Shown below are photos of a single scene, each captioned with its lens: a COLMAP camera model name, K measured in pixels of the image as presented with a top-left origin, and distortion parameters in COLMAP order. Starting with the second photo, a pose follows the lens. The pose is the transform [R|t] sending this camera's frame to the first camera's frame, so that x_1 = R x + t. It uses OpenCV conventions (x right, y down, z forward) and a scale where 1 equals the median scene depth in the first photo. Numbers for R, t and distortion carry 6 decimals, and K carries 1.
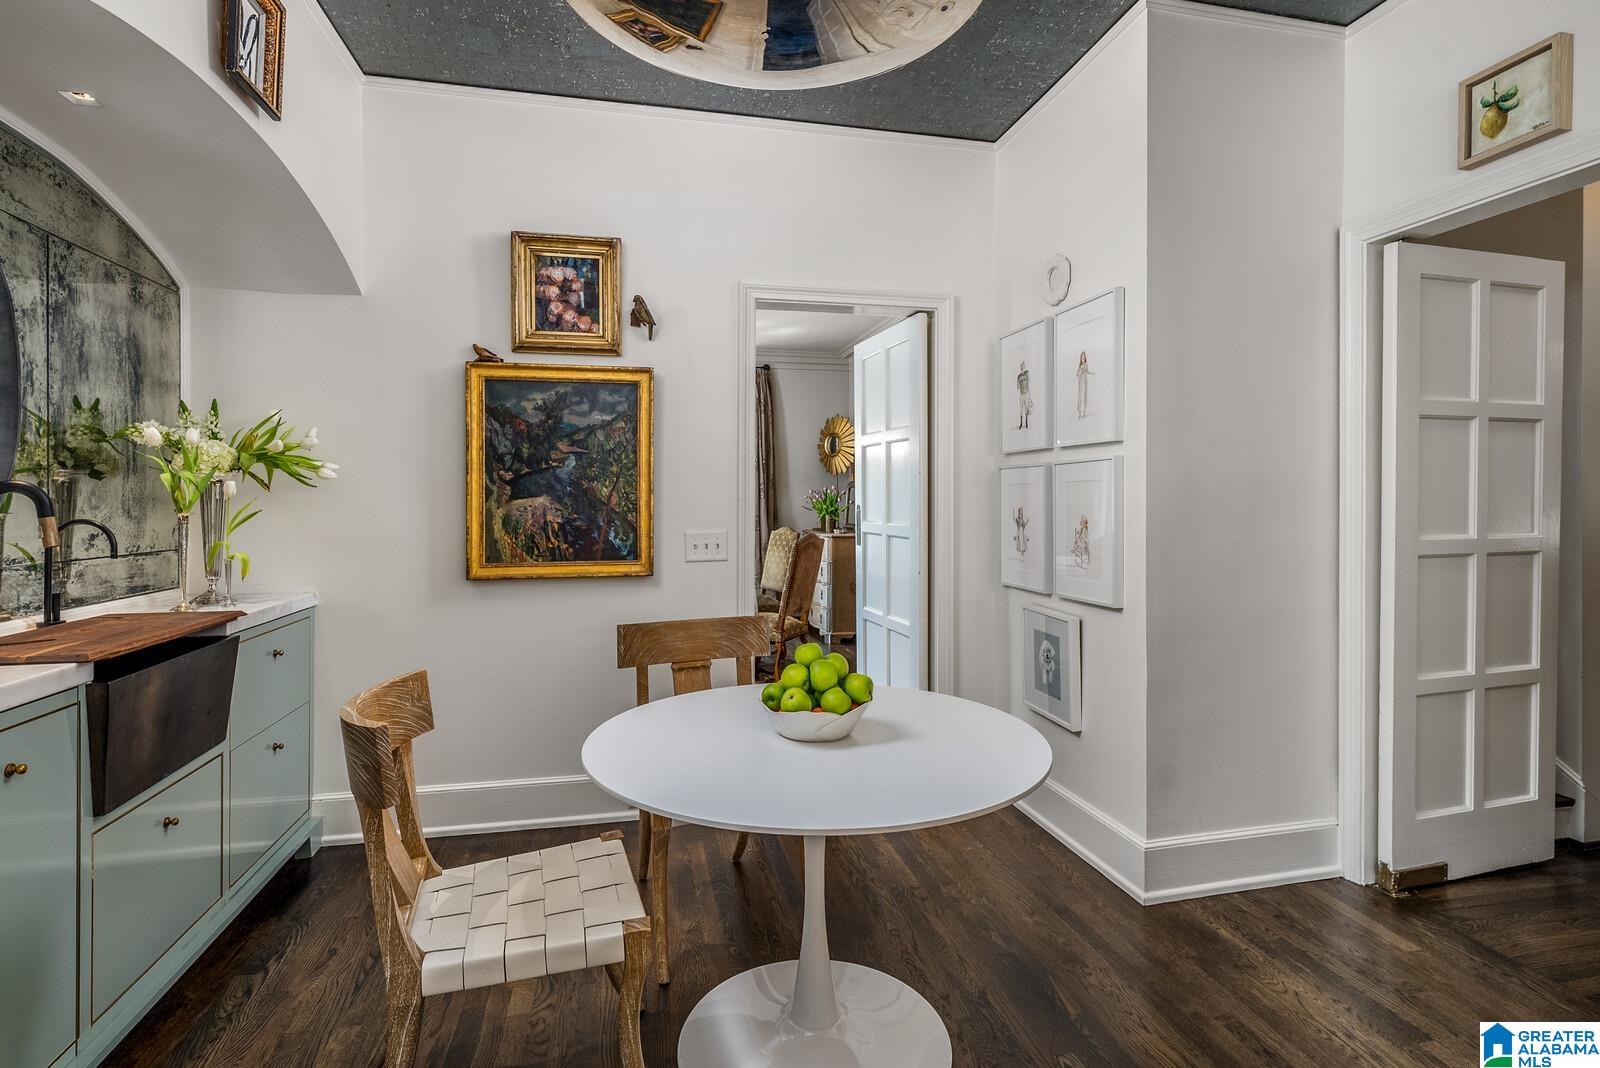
lens RADIAL K [[782.5, 0, 801.7], [0, 782.5, 503.3], [0, 0, 1]] dist [-0.000932, 0.000452]
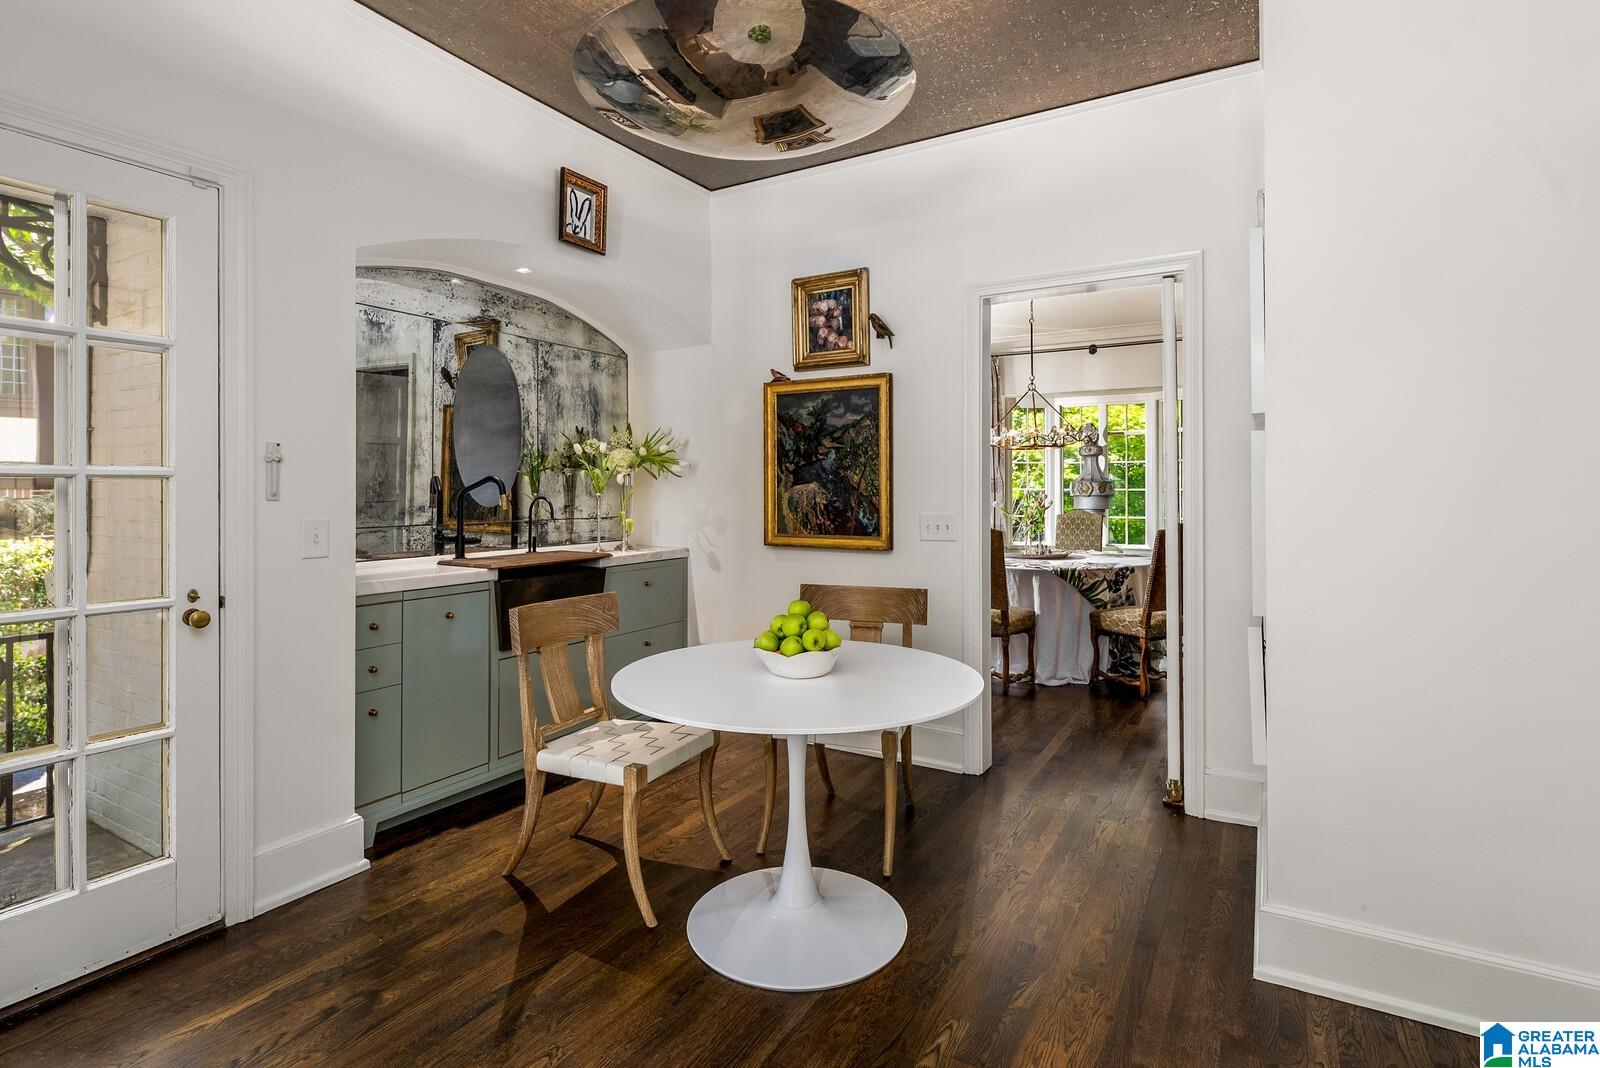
lens RADIAL K [[782.5, 0, 793.2], [0, 782.5, 487.5], [0, 0, 1]] dist [-0.000932, 0.000452]
pose [[0.725721, 0.000394, -0.687990, 0.519076], [-0.002883, 0.999993, -0.002469, 0.002025], [0.687984, 0.003776, 0.725716, 0.055162]]
